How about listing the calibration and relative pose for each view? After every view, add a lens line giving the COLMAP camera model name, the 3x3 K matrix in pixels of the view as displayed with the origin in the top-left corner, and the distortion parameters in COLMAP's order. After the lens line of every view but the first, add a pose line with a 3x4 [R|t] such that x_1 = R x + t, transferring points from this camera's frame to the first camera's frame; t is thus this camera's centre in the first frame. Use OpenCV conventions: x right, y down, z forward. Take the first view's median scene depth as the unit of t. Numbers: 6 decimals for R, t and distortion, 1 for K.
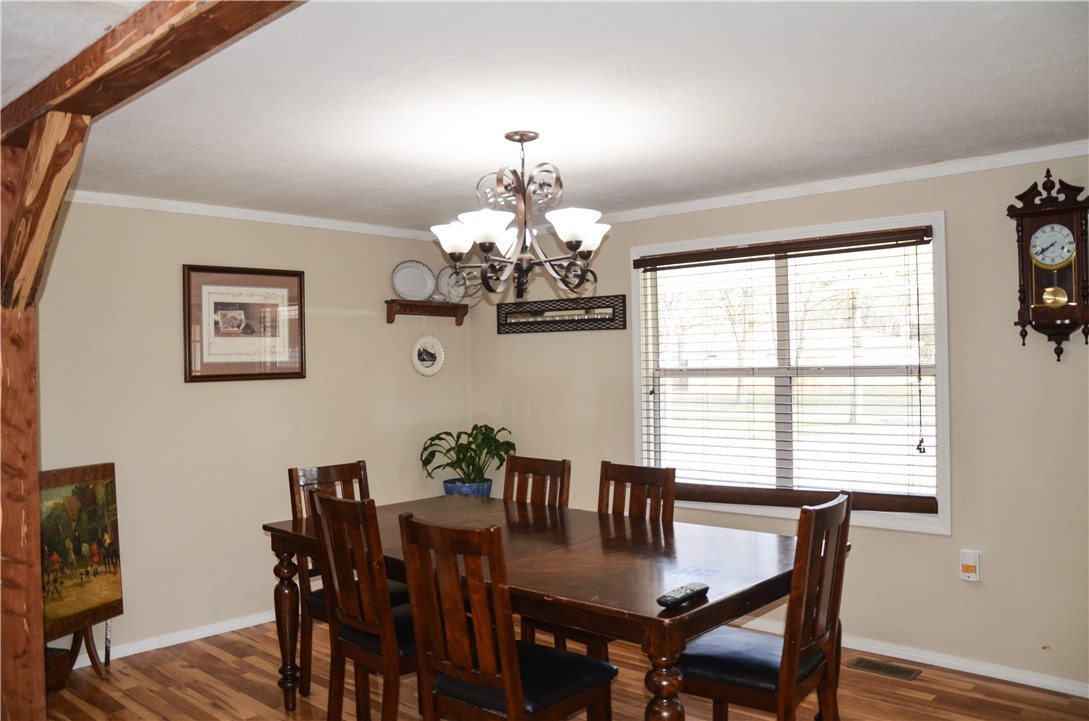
lens RADIAL K [[891.8, 0, 544.5], [0, 891.8, 360.5], [0, 0, 1]] dist [-0.147113, 0.113963]
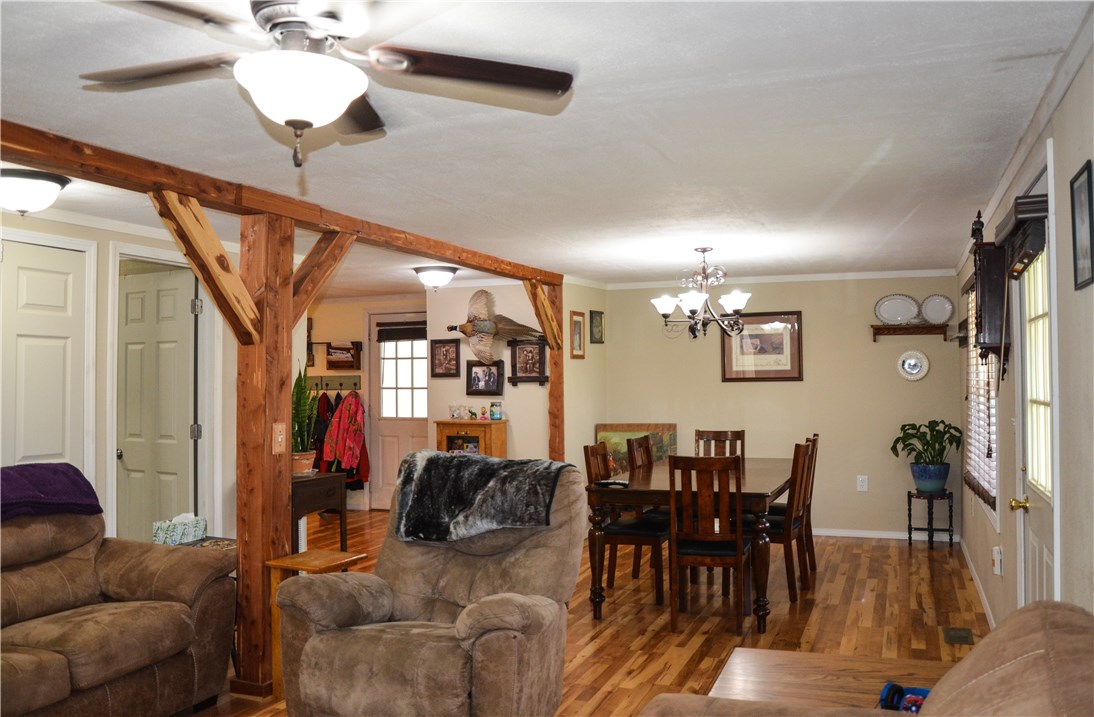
lens RADIAL K [[906.7, 0, 547.0], [0, 906.7, 358.5], [0, 0, 1]] dist [-0.002420, -0.000873]
pose [[0.361750, -0.002947, -0.932270, 1.096342], [0.006172, 0.999981, -0.000766, -0.021150], [0.932255, -0.005476, 0.361761, 0.017282]]
